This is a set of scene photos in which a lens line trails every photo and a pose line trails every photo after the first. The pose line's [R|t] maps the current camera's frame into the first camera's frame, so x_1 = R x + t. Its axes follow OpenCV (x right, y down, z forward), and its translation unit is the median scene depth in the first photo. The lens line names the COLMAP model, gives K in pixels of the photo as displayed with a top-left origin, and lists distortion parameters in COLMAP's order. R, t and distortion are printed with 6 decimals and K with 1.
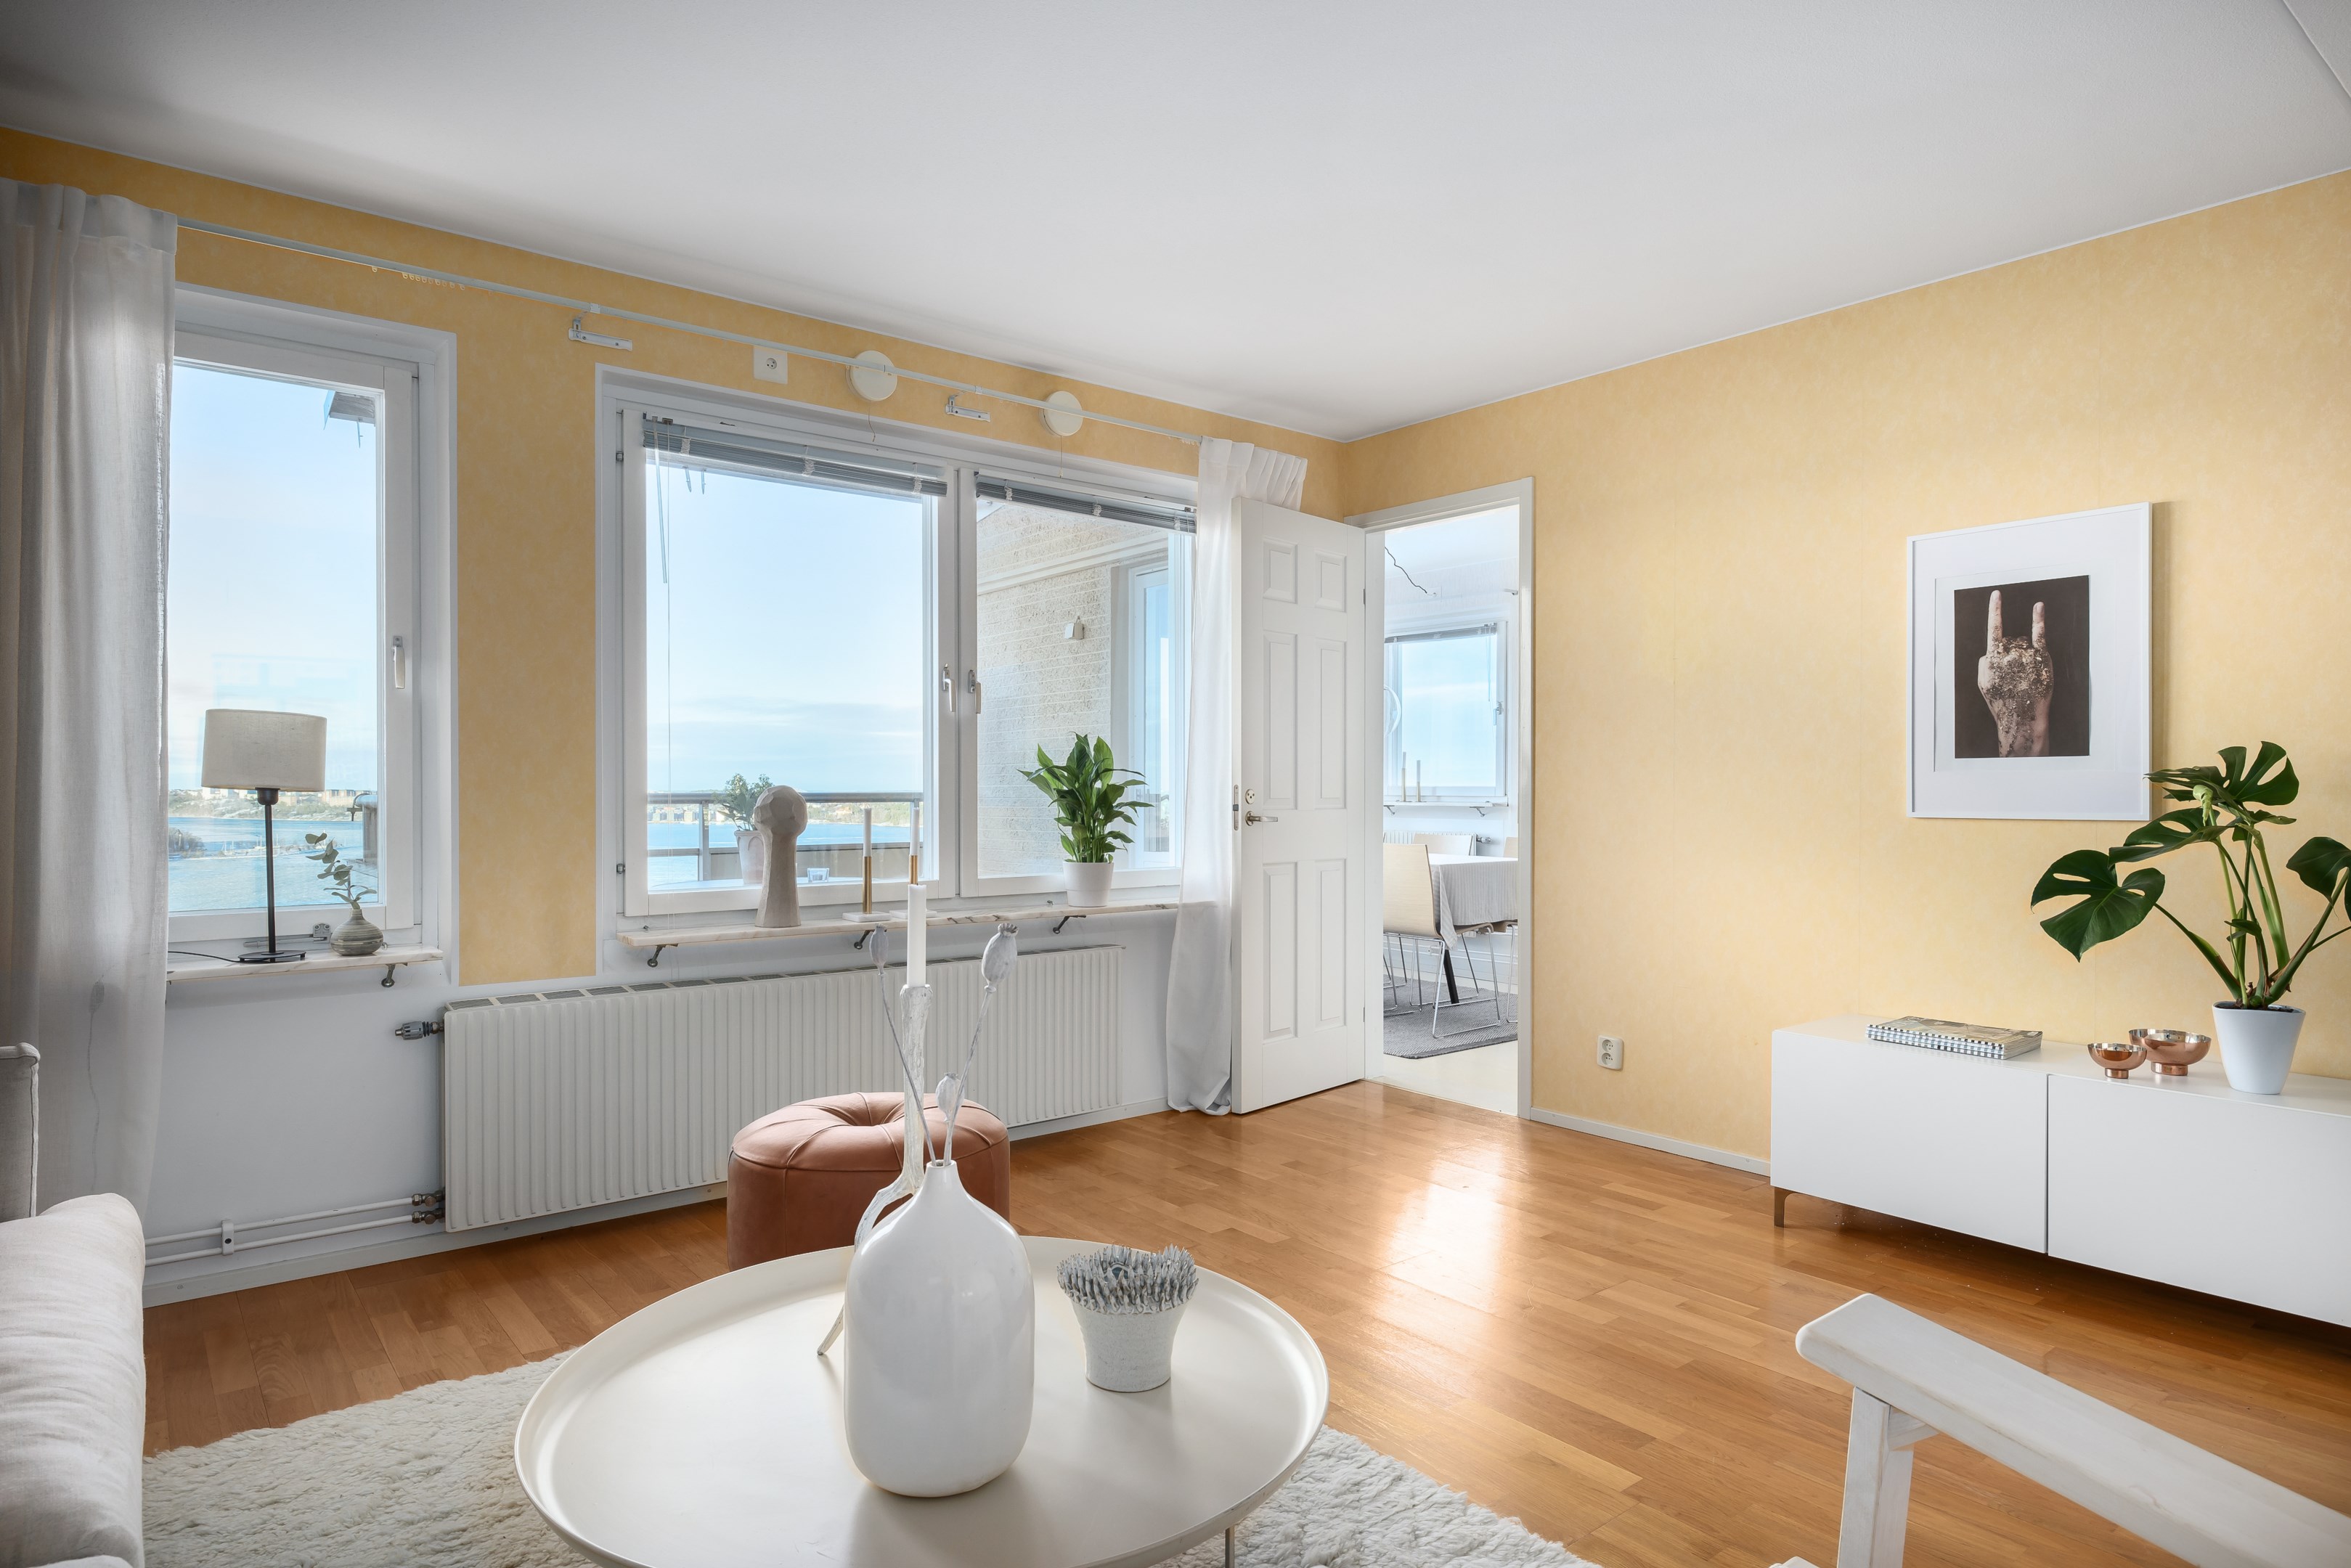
lens RADIAL K [[1350.1, 0, 1166.5], [0, 1350.1, 788.4], [0, 0, 1]] dist [-0.011804, 0.001788]
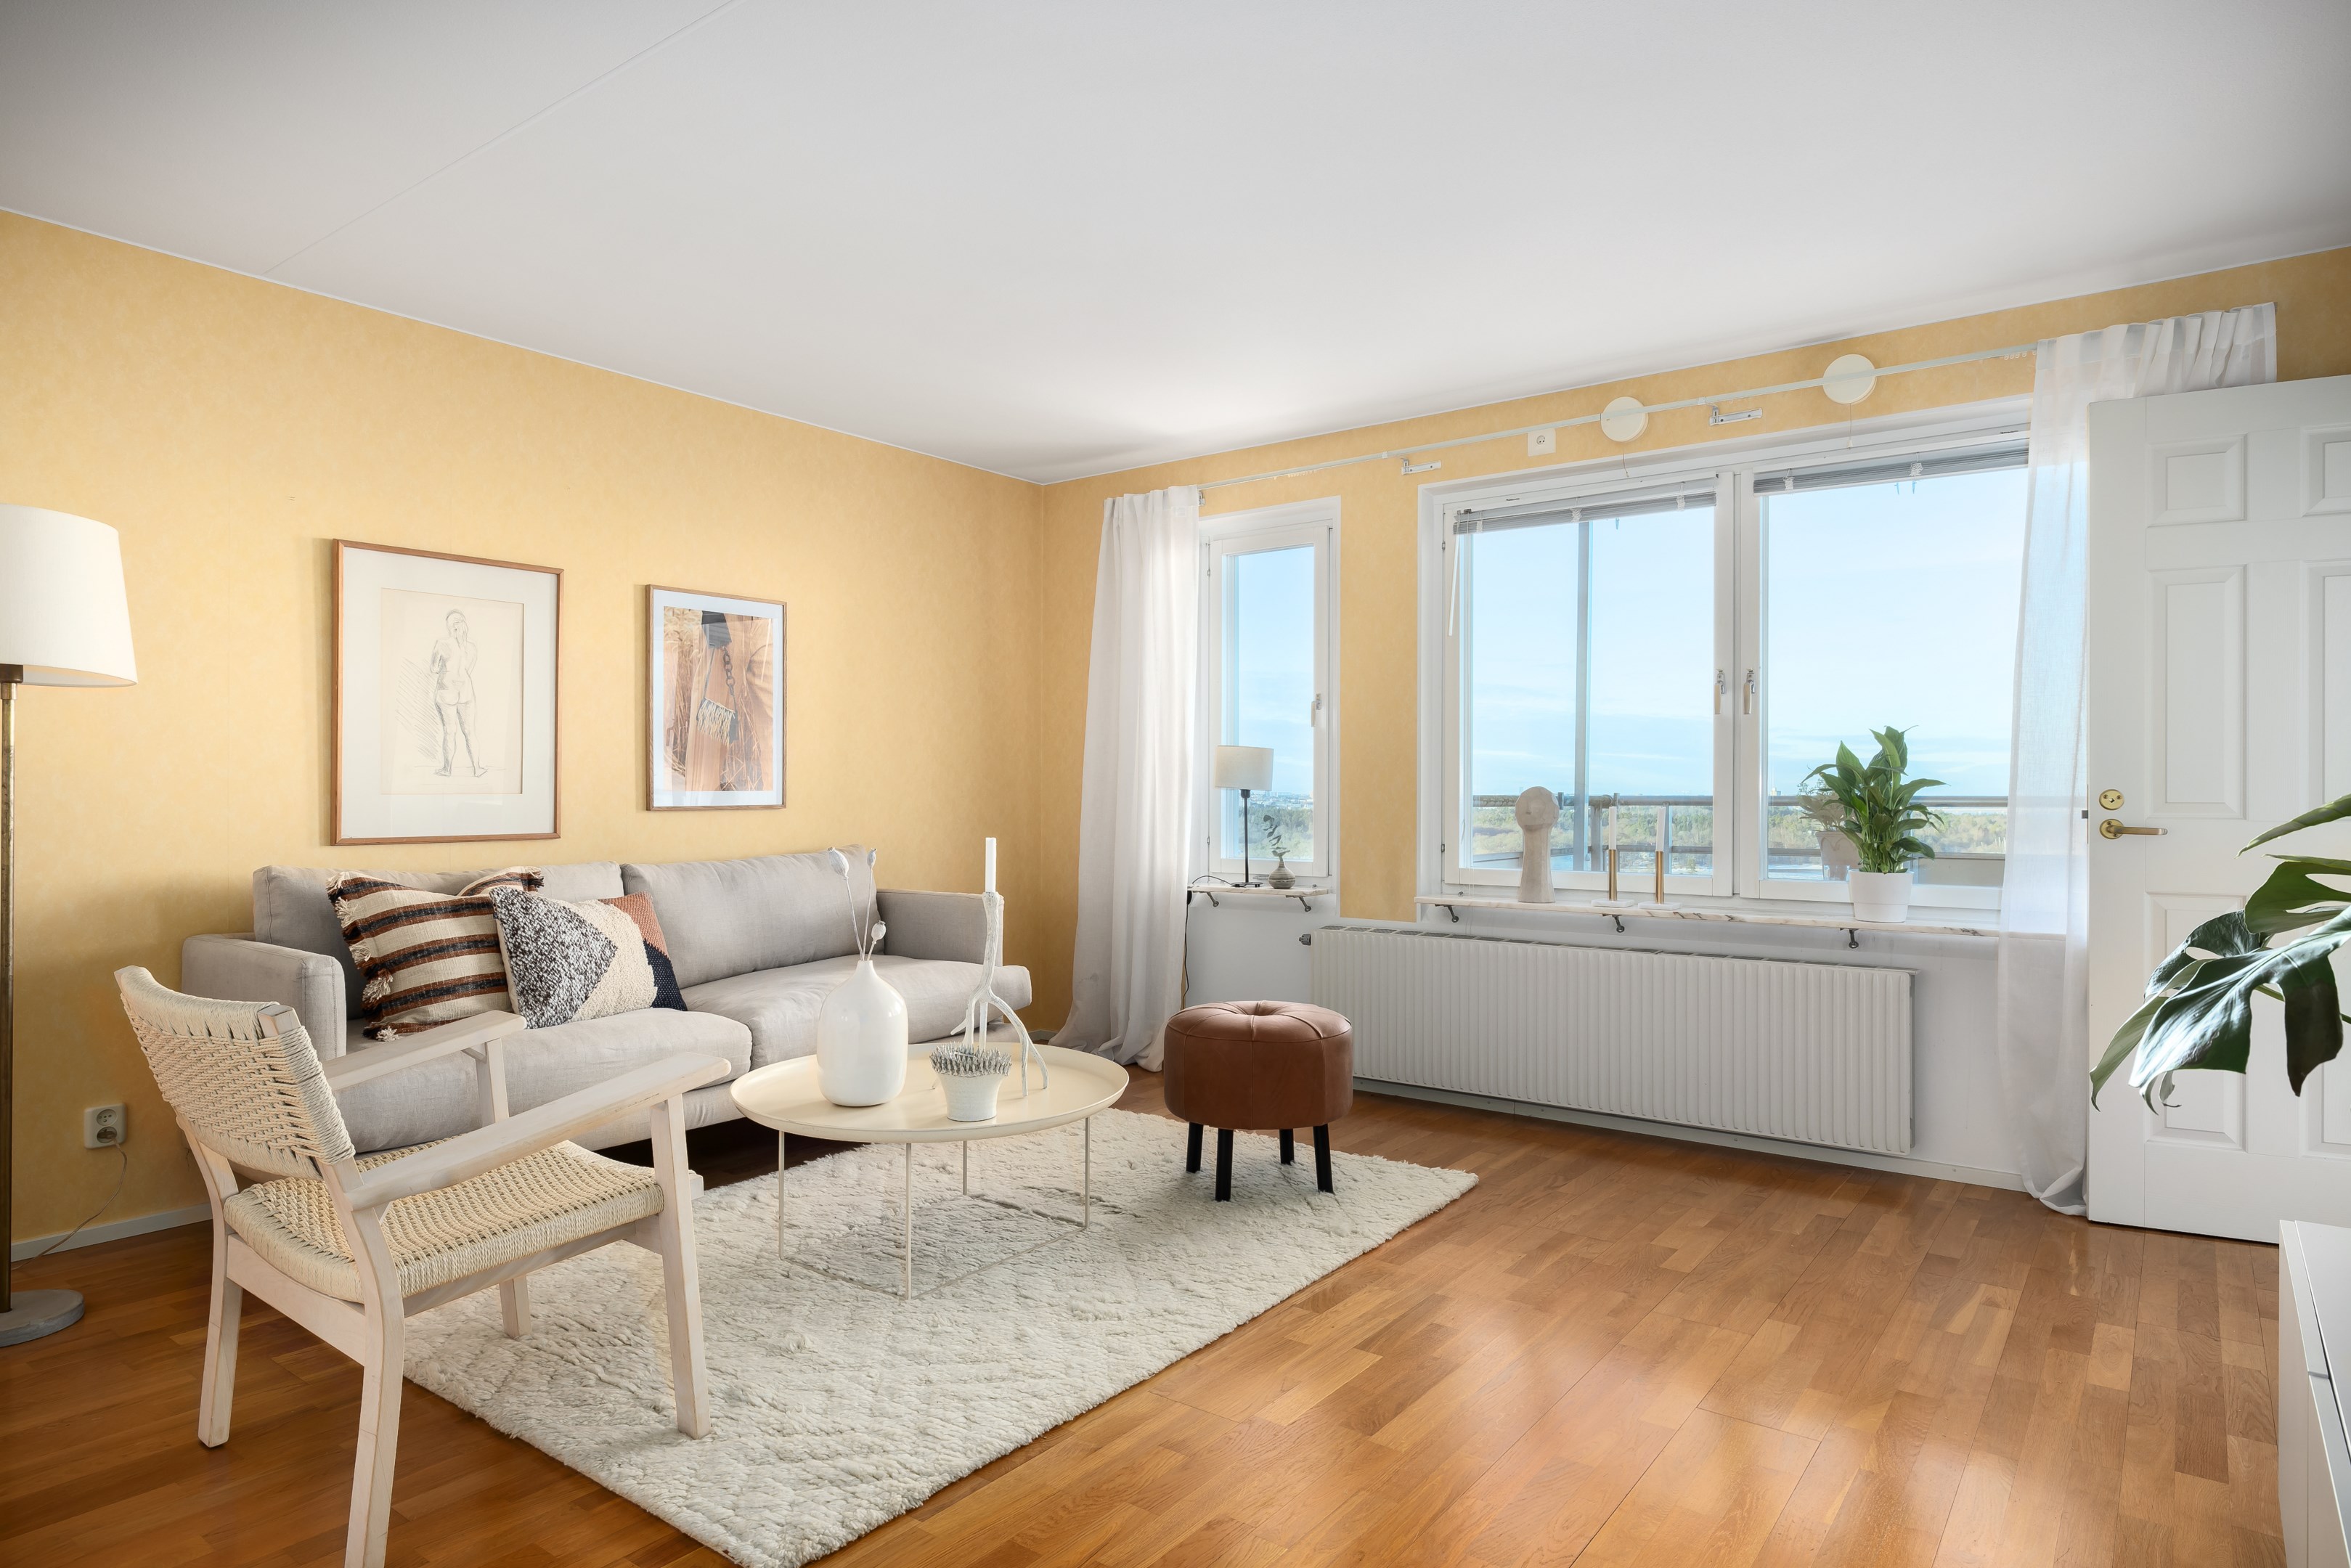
lens RADIAL K [[1350.1, 0, 1164.2], [0, 1350.1, 790.2], [0, 0, 1]] dist [-0.011804, 0.001788]
pose [[0.216150, -0.001438, -0.976359, 0.781388], [-0.002532, 0.999995, -0.002034, 0.004385], [0.976357, 0.002912, 0.216145, 0.384408]]
